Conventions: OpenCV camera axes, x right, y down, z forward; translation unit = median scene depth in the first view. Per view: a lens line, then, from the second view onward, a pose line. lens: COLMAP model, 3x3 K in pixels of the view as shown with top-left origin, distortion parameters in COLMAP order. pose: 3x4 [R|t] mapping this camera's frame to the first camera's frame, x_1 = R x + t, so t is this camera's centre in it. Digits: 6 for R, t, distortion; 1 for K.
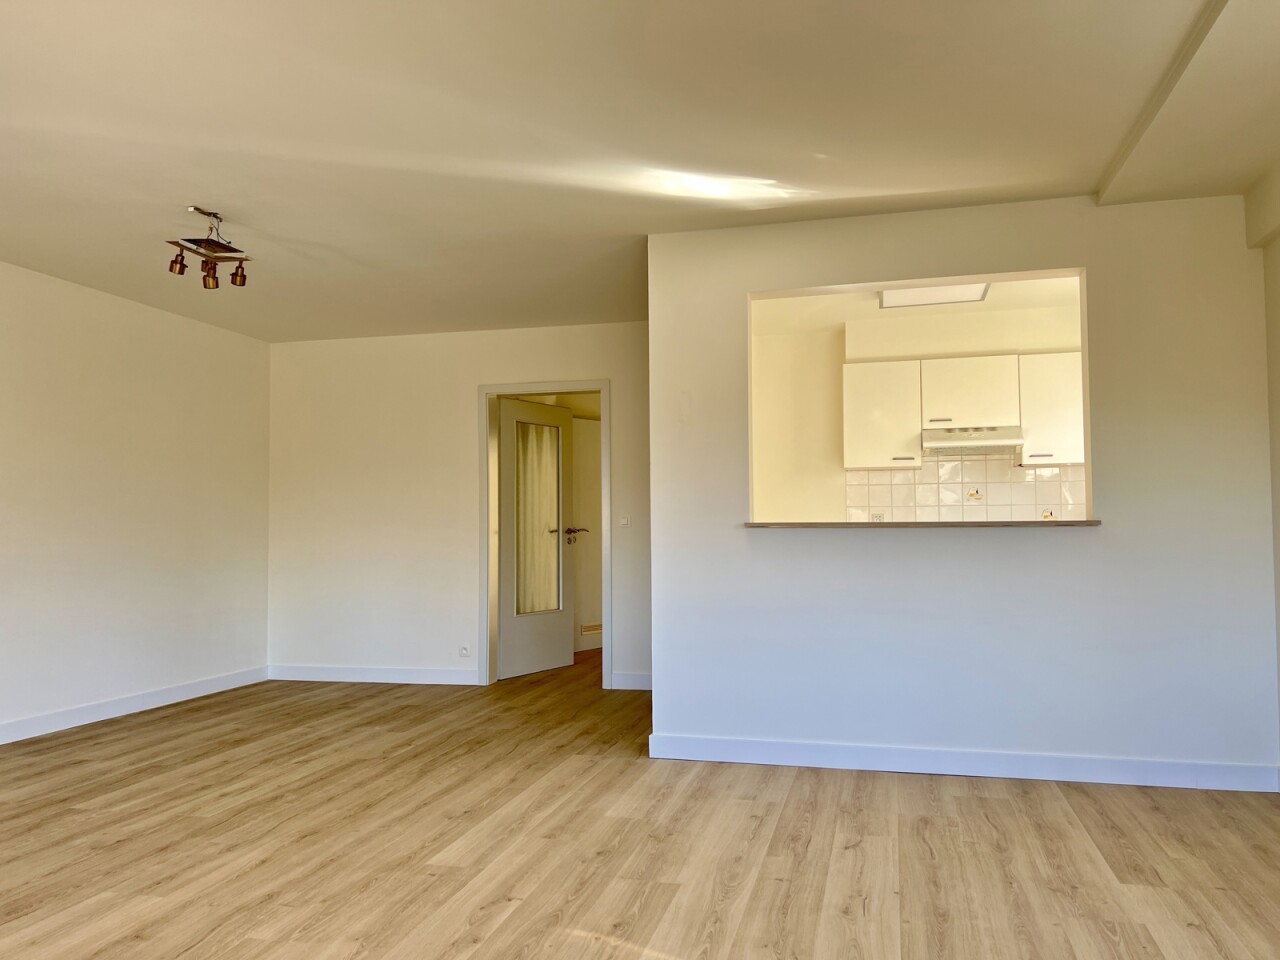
lens RADIAL K [[959.3, 0, 646.7], [0, 959.3, 484.0], [0, 0, 1]] dist [0.056485, -0.058989]
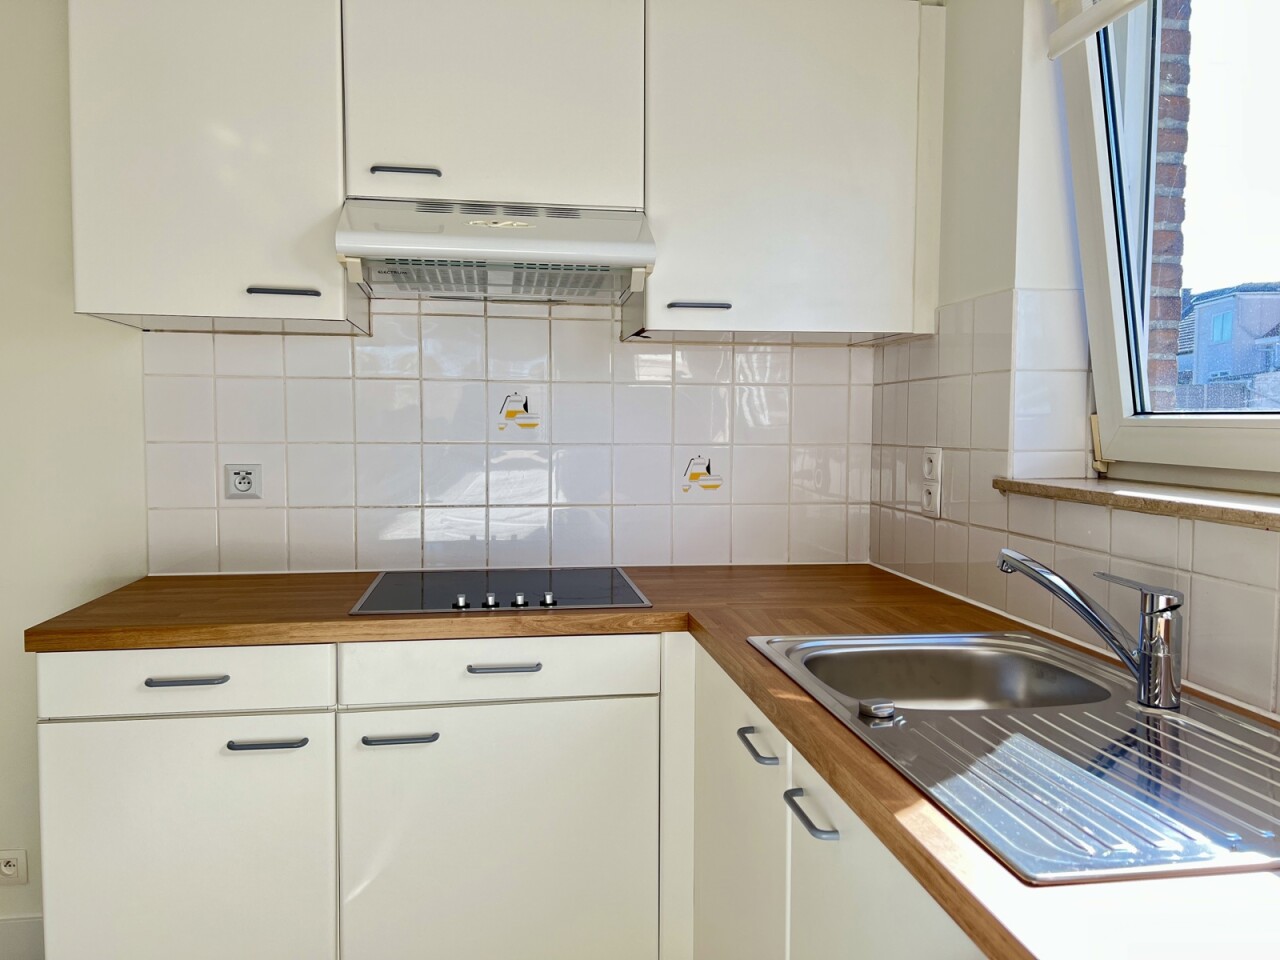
lens RADIAL K [[959.3, 0, 664.5], [0, 959.3, 484.9], [0, 0, 1]] dist [0.056485, -0.058989]
pose [[0.913511, -0.011905, 0.406639, 0.254165], [-0.032584, 0.994219, 0.102306, -0.000983], [-0.405507, -0.106708, 0.907842, 0.678084]]
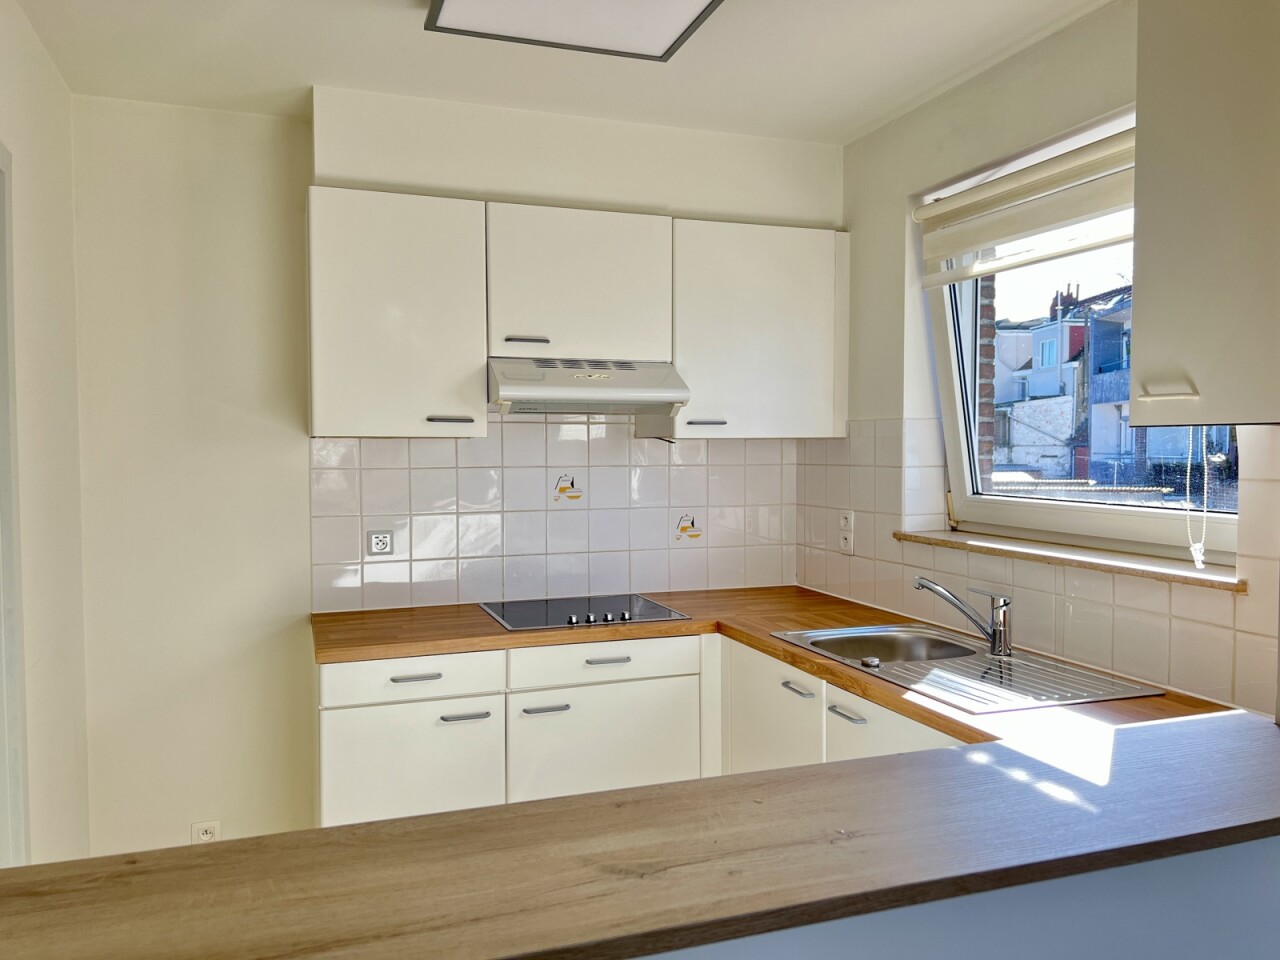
lens RADIAL K [[959.3, 0, 648.4], [0, 959.3, 491.8], [0, 0, 1]] dist [0.056485, -0.058989]
pose [[0.823372, -0.021096, 0.567110, 0.086677], [-0.030659, 0.996196, 0.081571, -0.032474], [-0.566673, -0.084550, 0.819593, 0.577344]]
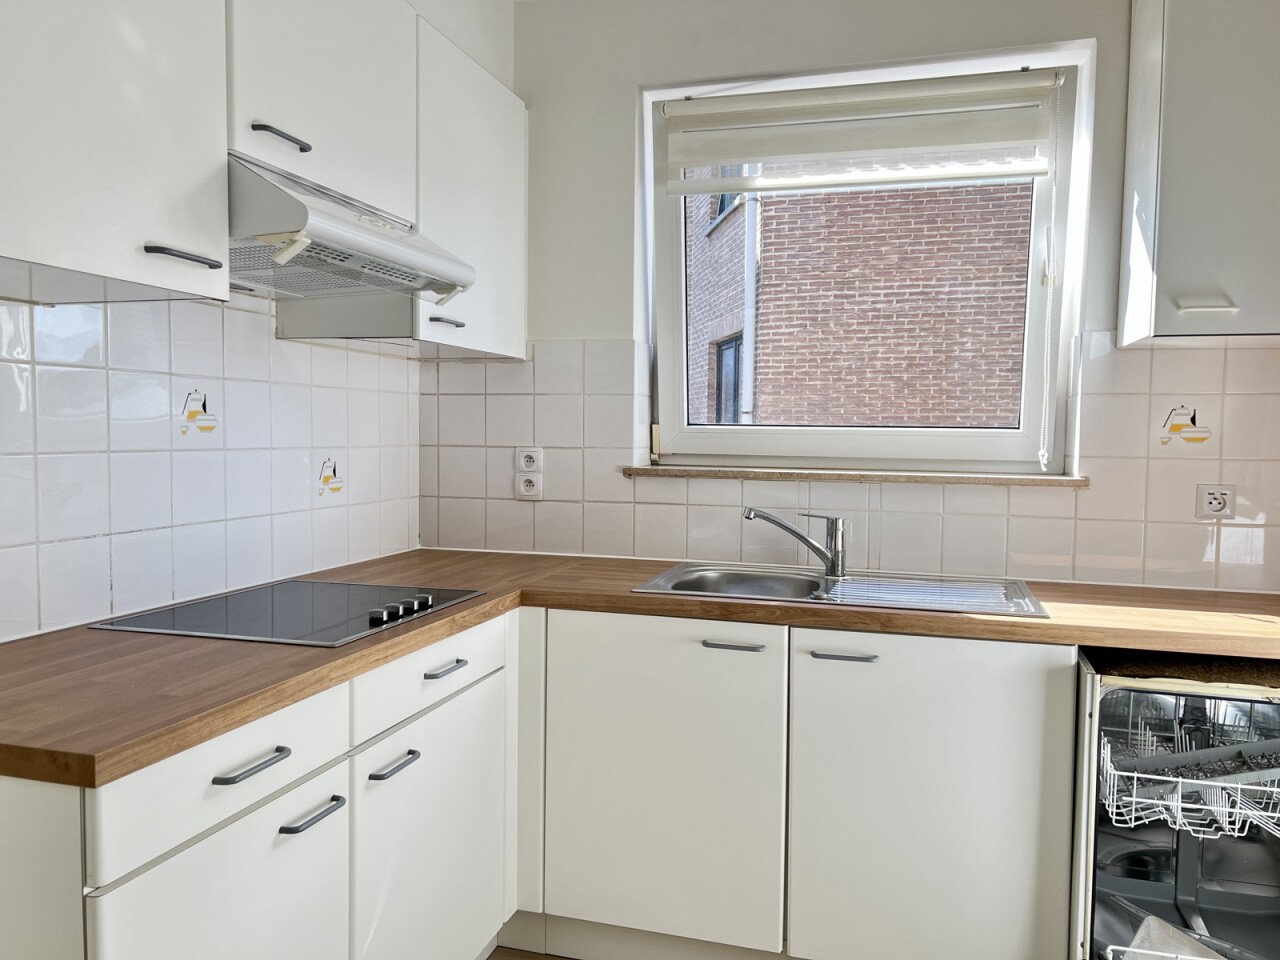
lens RADIAL K [[959.3, 0, 641.8], [0, 959.3, 481.6], [0, 0, 1]] dist [0.056485, -0.058989]
pose [[0.029243, -0.044782, 0.998569, 0.036966], [-0.057990, 0.997237, 0.046421, 0.010246], [-0.997889, -0.059265, 0.026566, 0.888420]]
